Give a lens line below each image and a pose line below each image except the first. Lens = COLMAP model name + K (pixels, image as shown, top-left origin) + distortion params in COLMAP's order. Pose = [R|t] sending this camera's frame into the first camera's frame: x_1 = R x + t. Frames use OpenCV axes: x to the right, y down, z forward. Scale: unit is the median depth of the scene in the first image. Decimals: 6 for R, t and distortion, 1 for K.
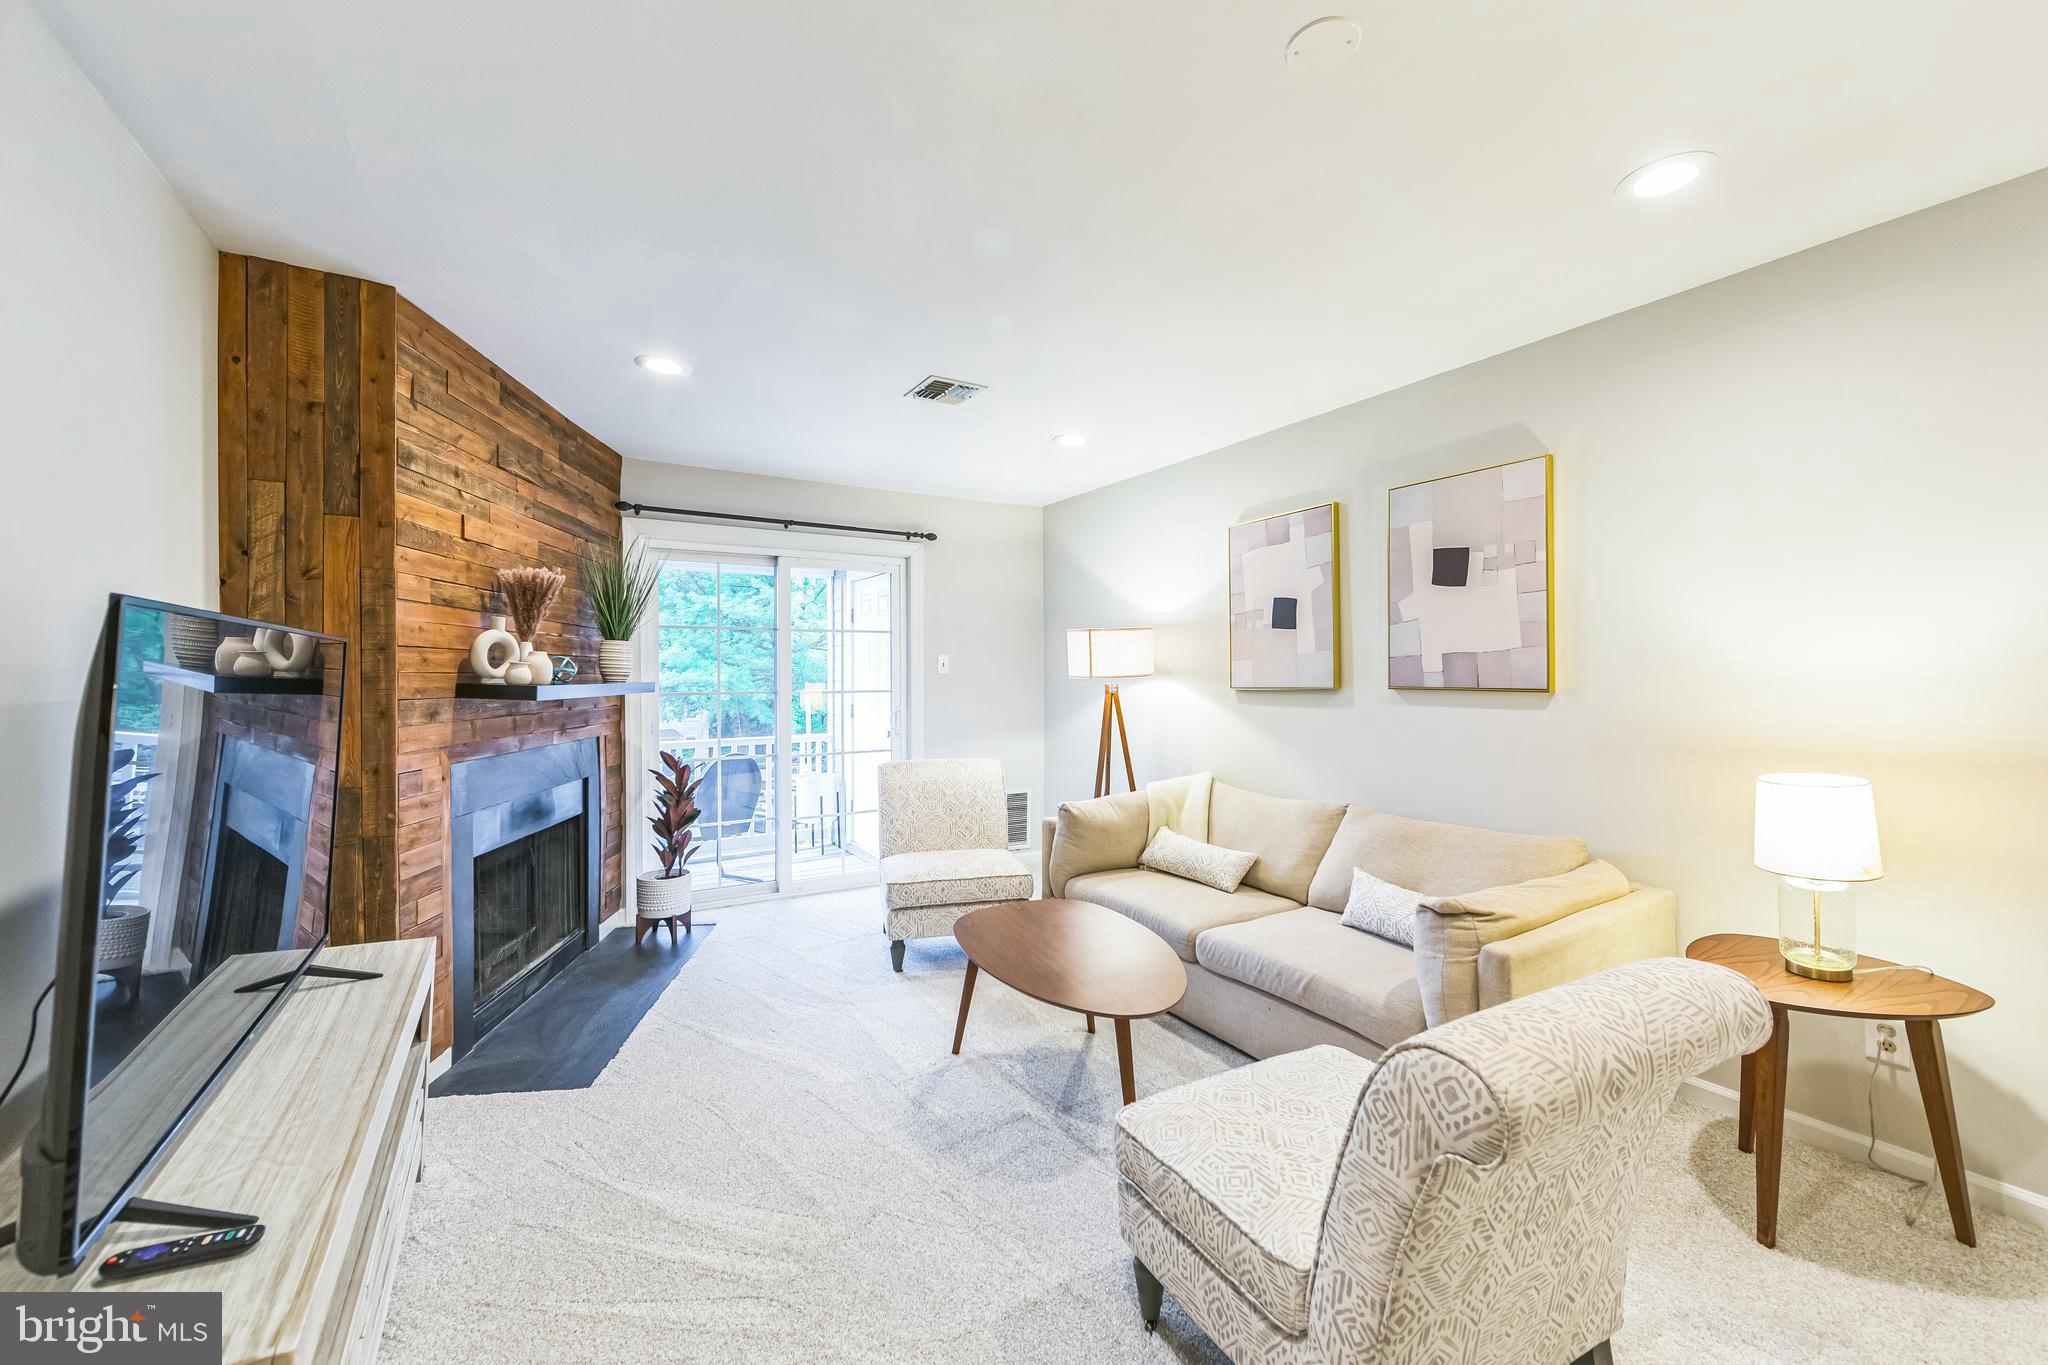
lens RADIAL K [[819.8, 0, 1013.7], [0, 819.8, 675.0], [0, 0, 1]] dist [0.023451, -0.000080]
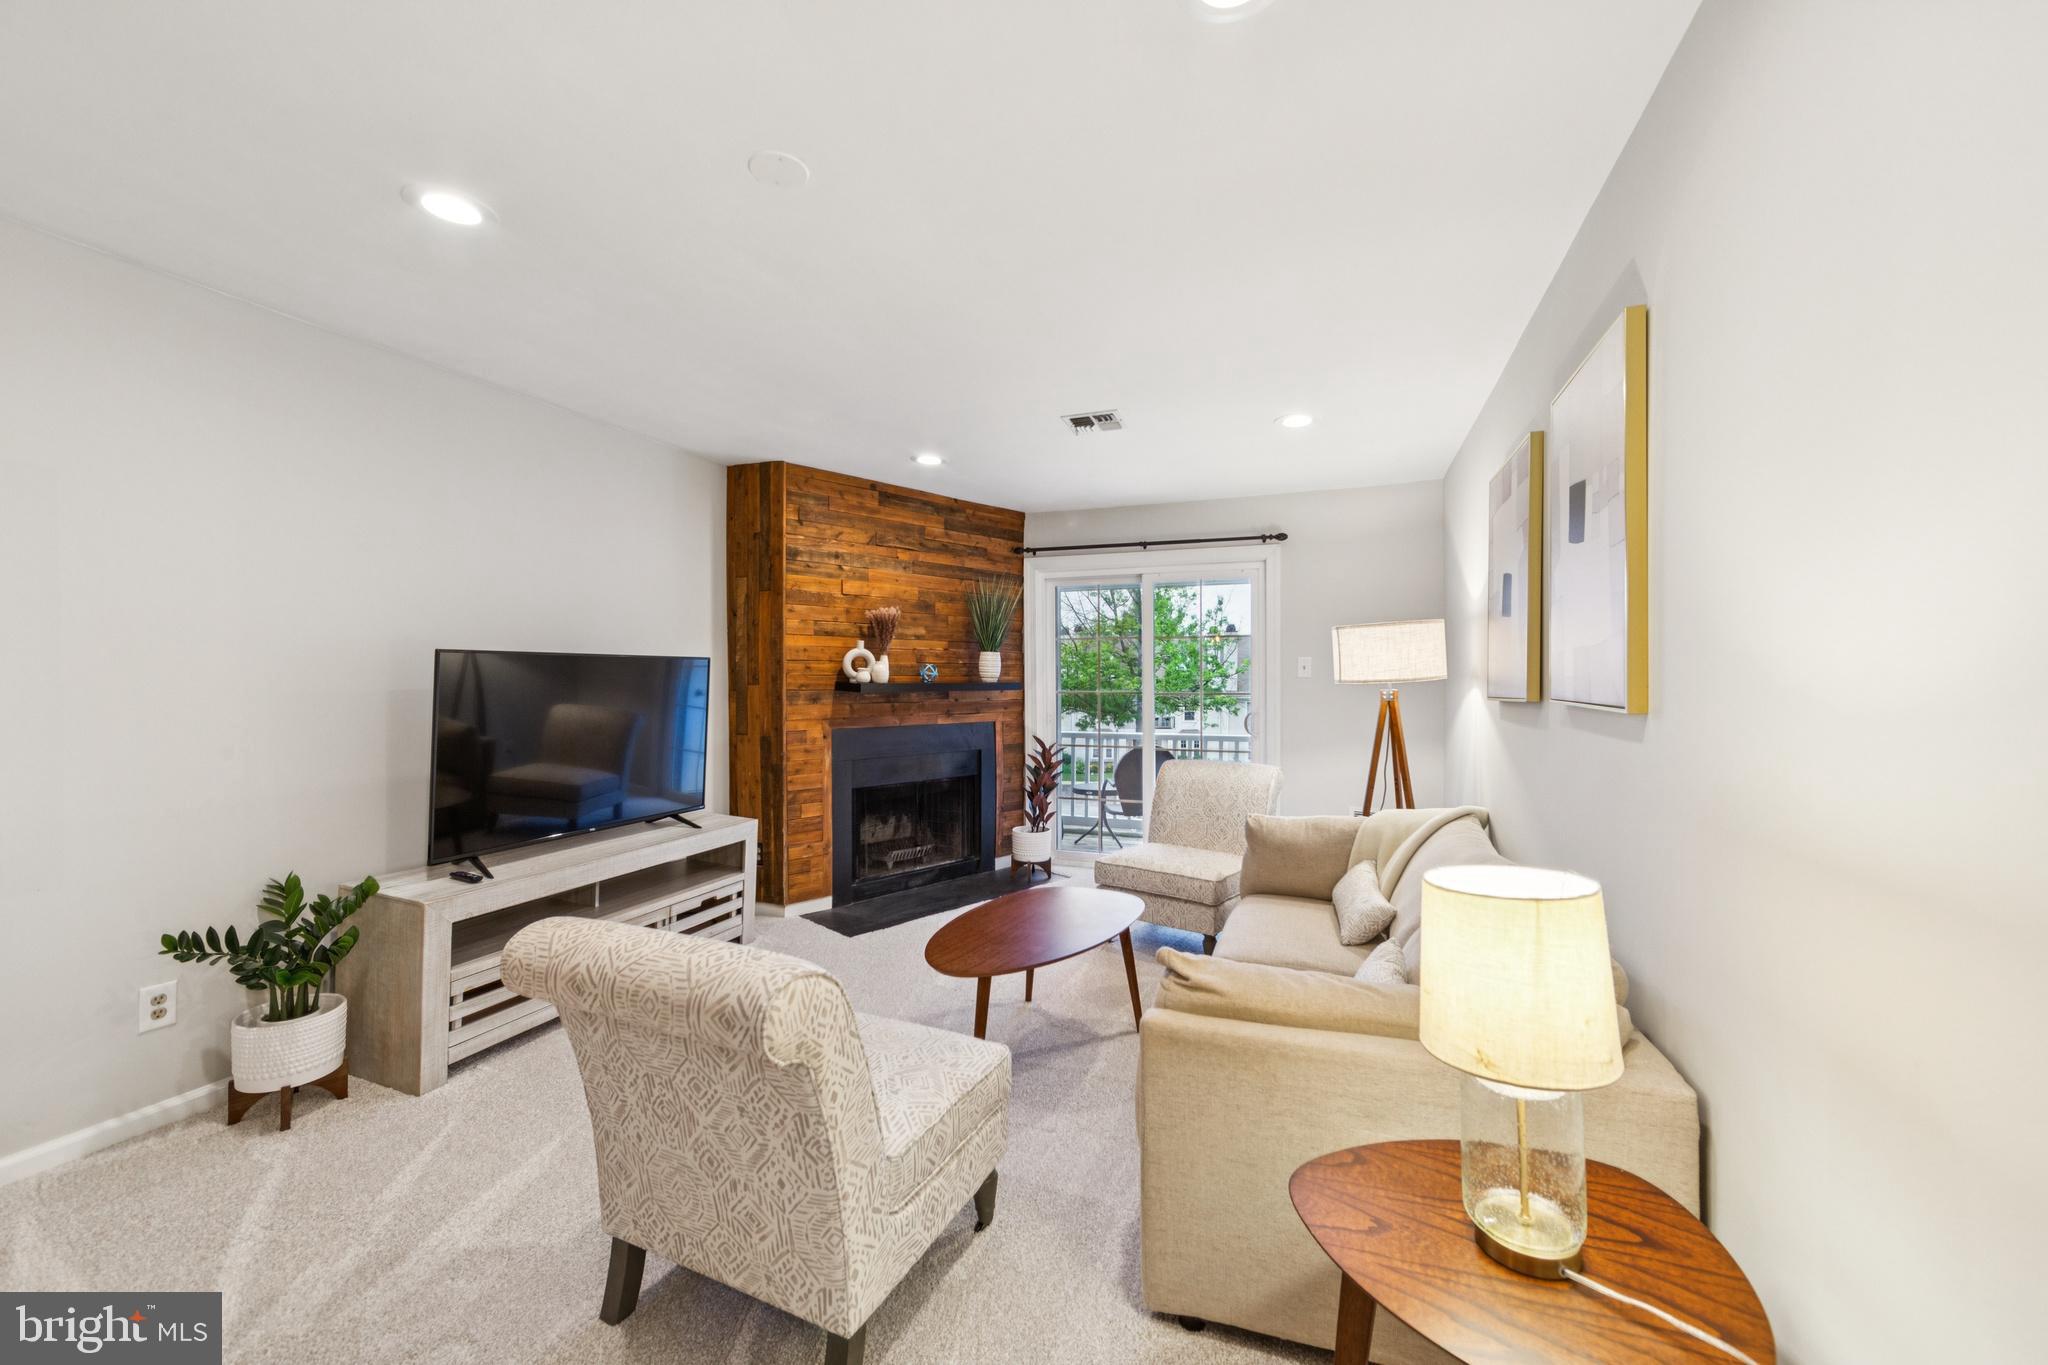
lens RADIAL K [[819.8, 0, 1013.7], [0, 819.8, 675.0], [0, 0, 1]] dist [0.023451, -0.000080]
pose [[0.612629, 0.000540, -0.790370, 0.840191], [-0.004518, 0.999986, -0.002818, 0.000294], [0.790358, 0.005297, 0.612623, 0.261614]]
